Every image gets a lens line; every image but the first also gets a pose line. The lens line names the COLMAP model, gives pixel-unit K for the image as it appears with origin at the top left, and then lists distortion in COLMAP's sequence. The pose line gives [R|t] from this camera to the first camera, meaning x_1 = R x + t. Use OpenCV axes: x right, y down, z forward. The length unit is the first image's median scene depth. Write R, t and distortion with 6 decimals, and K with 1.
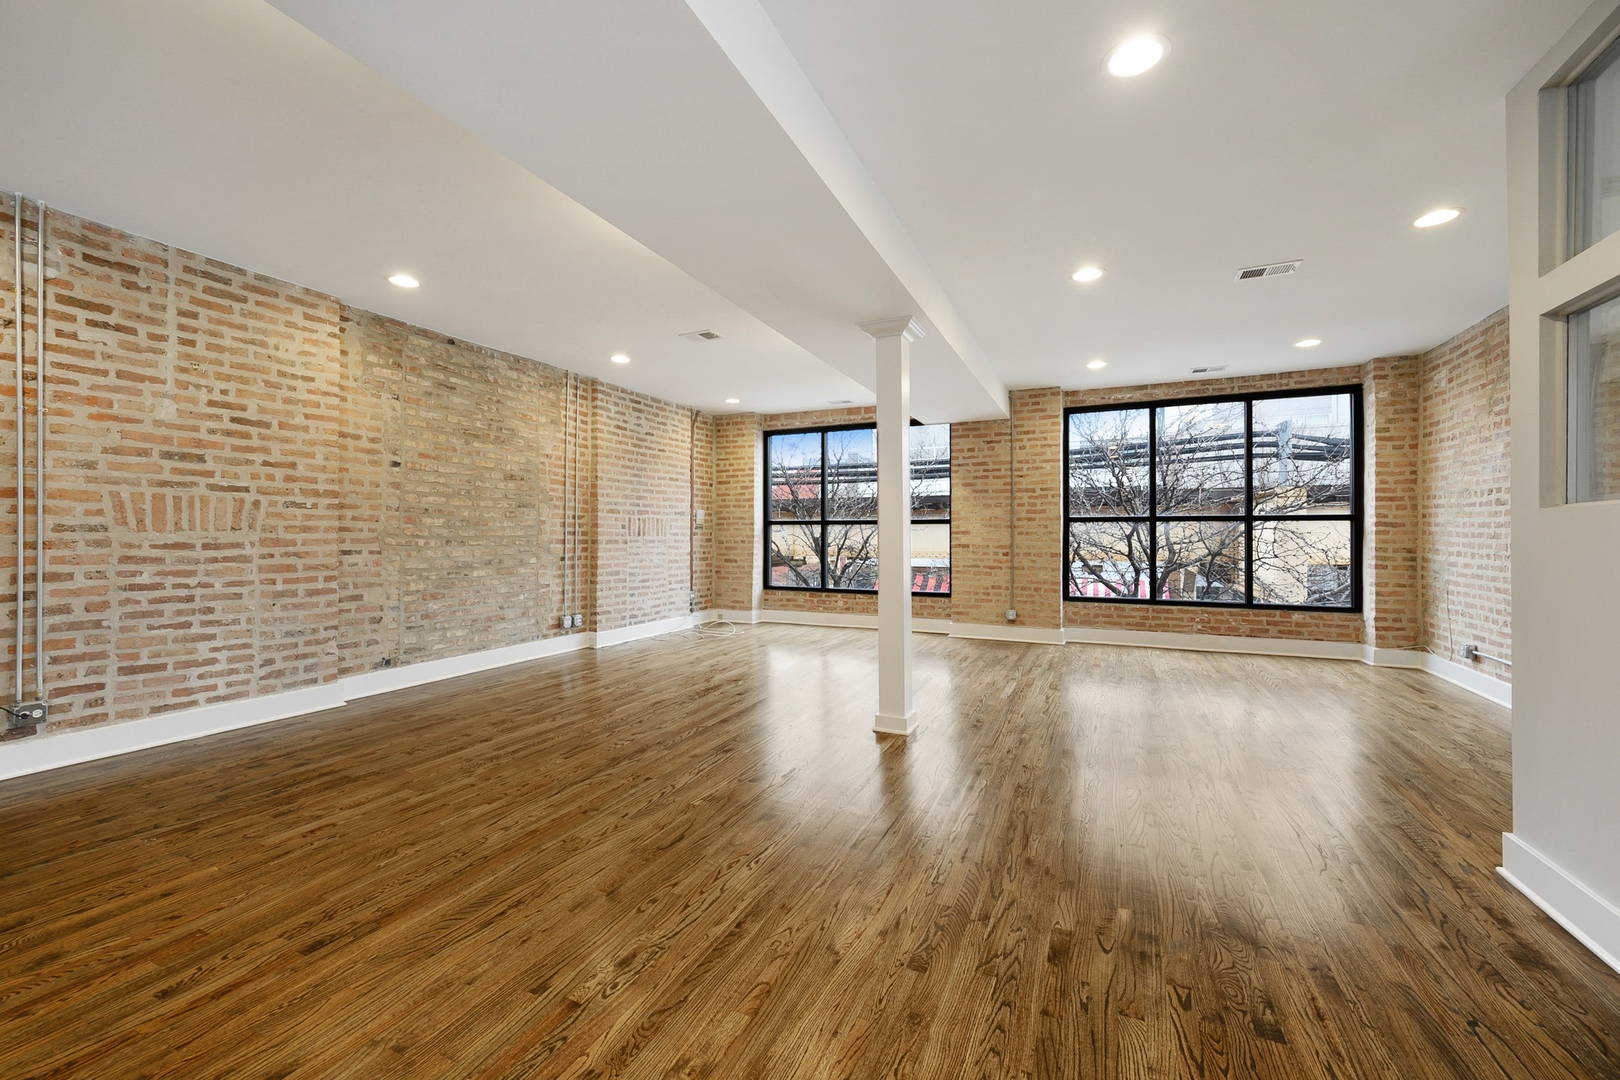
lens RADIAL K [[642.0, 0, 801.7], [0, 642.0, 530.1], [0, 0, 1]] dist [0.001038, -0.000228]
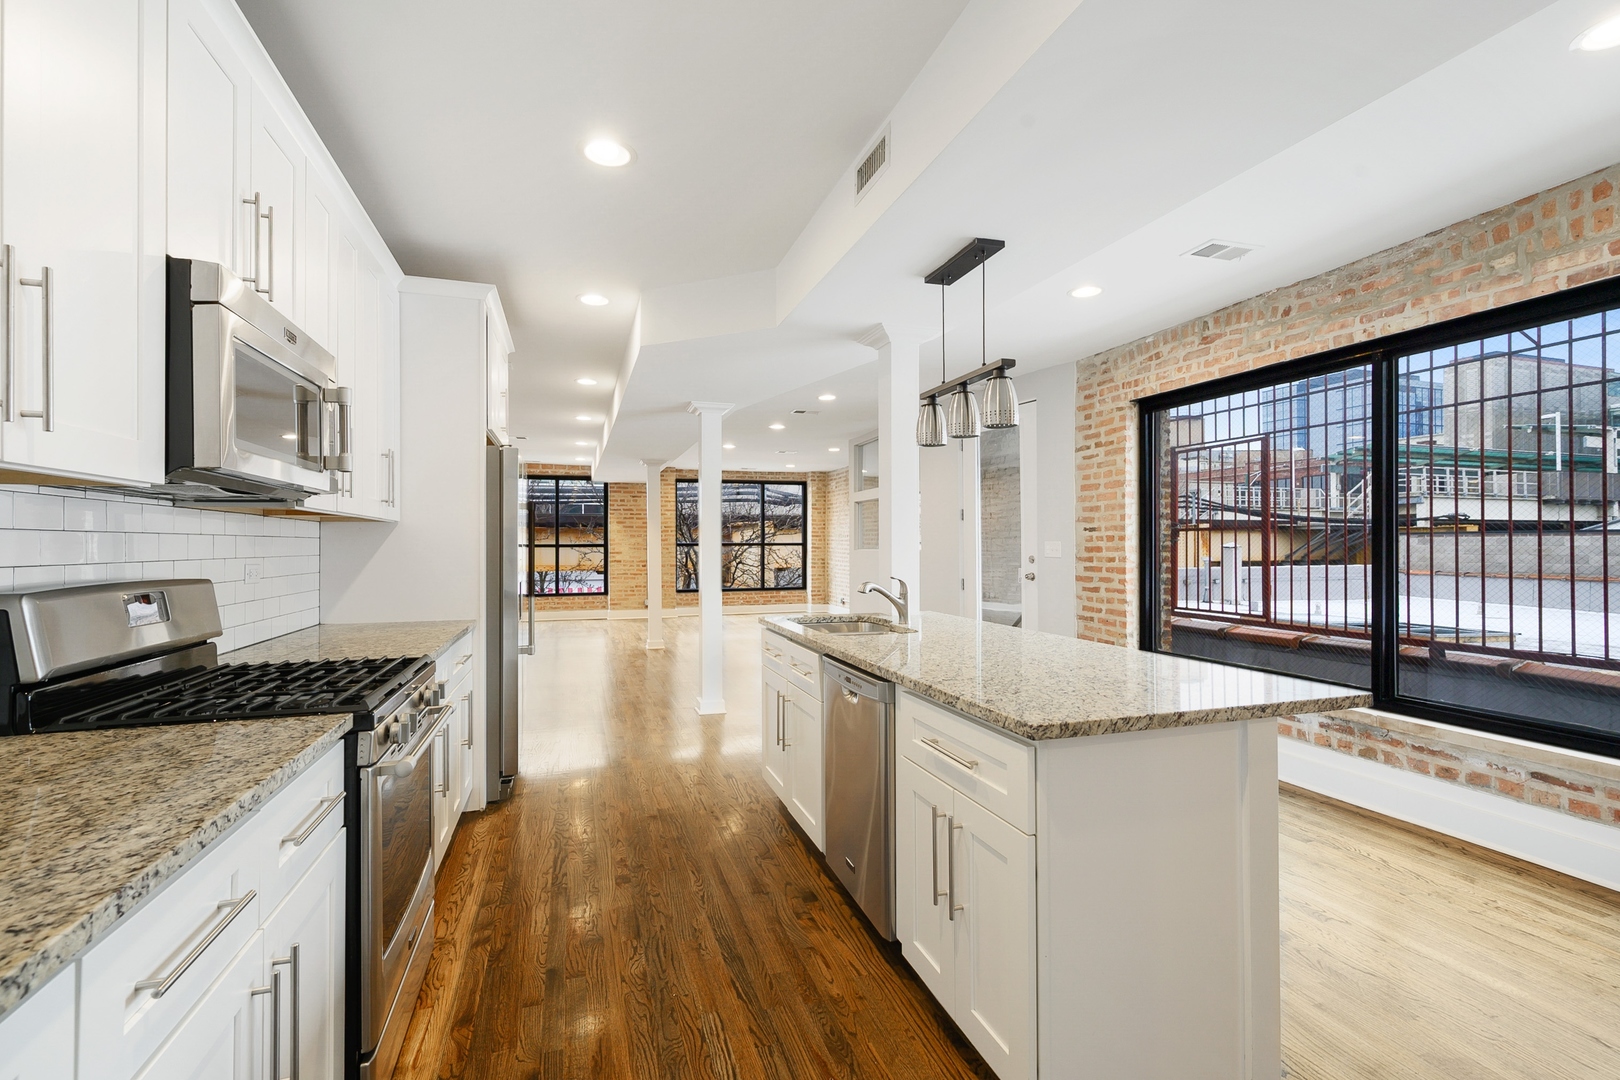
lens RADIAL K [[725.5, 0, 815.0], [0, 725.5, 538.1], [0, 0, 1]] dist [-0.000812, 0.000311]
pose [[0.732107, -0.001854, 0.681187, -0.805915], [-0.001550, 0.999989, 0.004388, -0.054453], [-0.681188, -0.004269, 0.732096, -0.841937]]
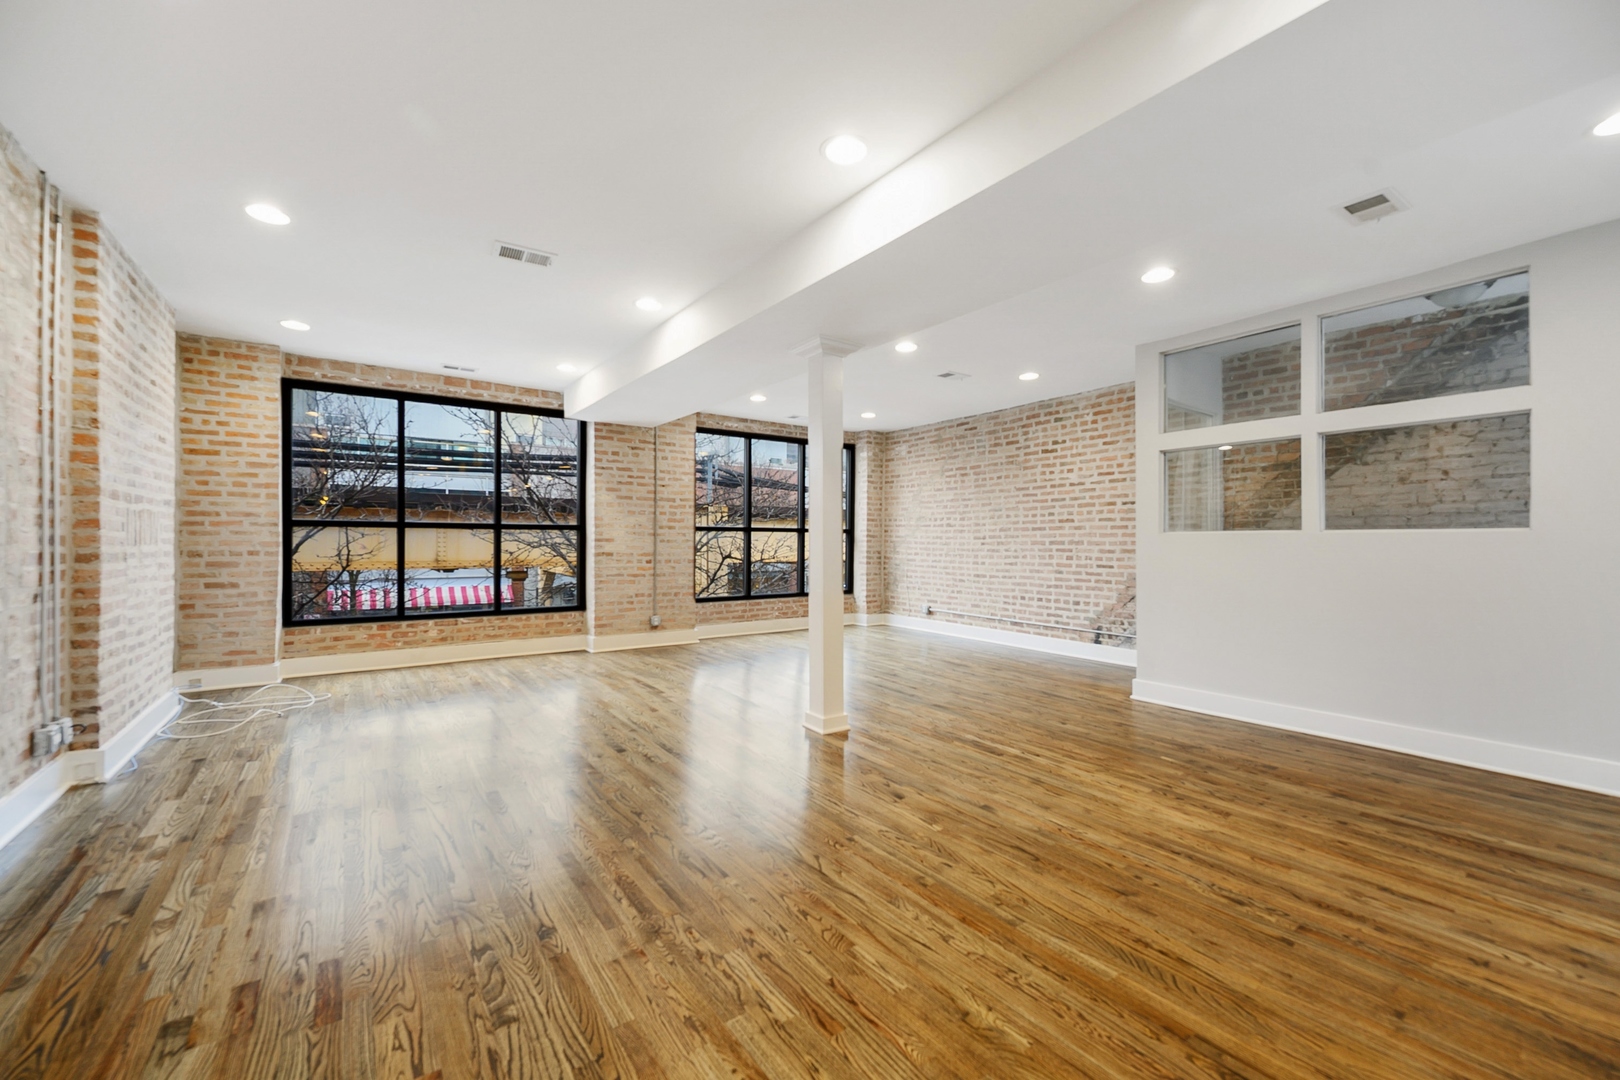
lens RADIAL K [[642.0, 0, 813.8], [0, 642.0, 542.6], [0, 0, 1]] dist [0.001038, -0.000228]
pose [[0.489080, -0.000590, 0.872239, -0.564276], [-0.009485, 0.999937, 0.005994, -0.001157], [-0.872187, -0.011205, 0.489044, 0.364426]]
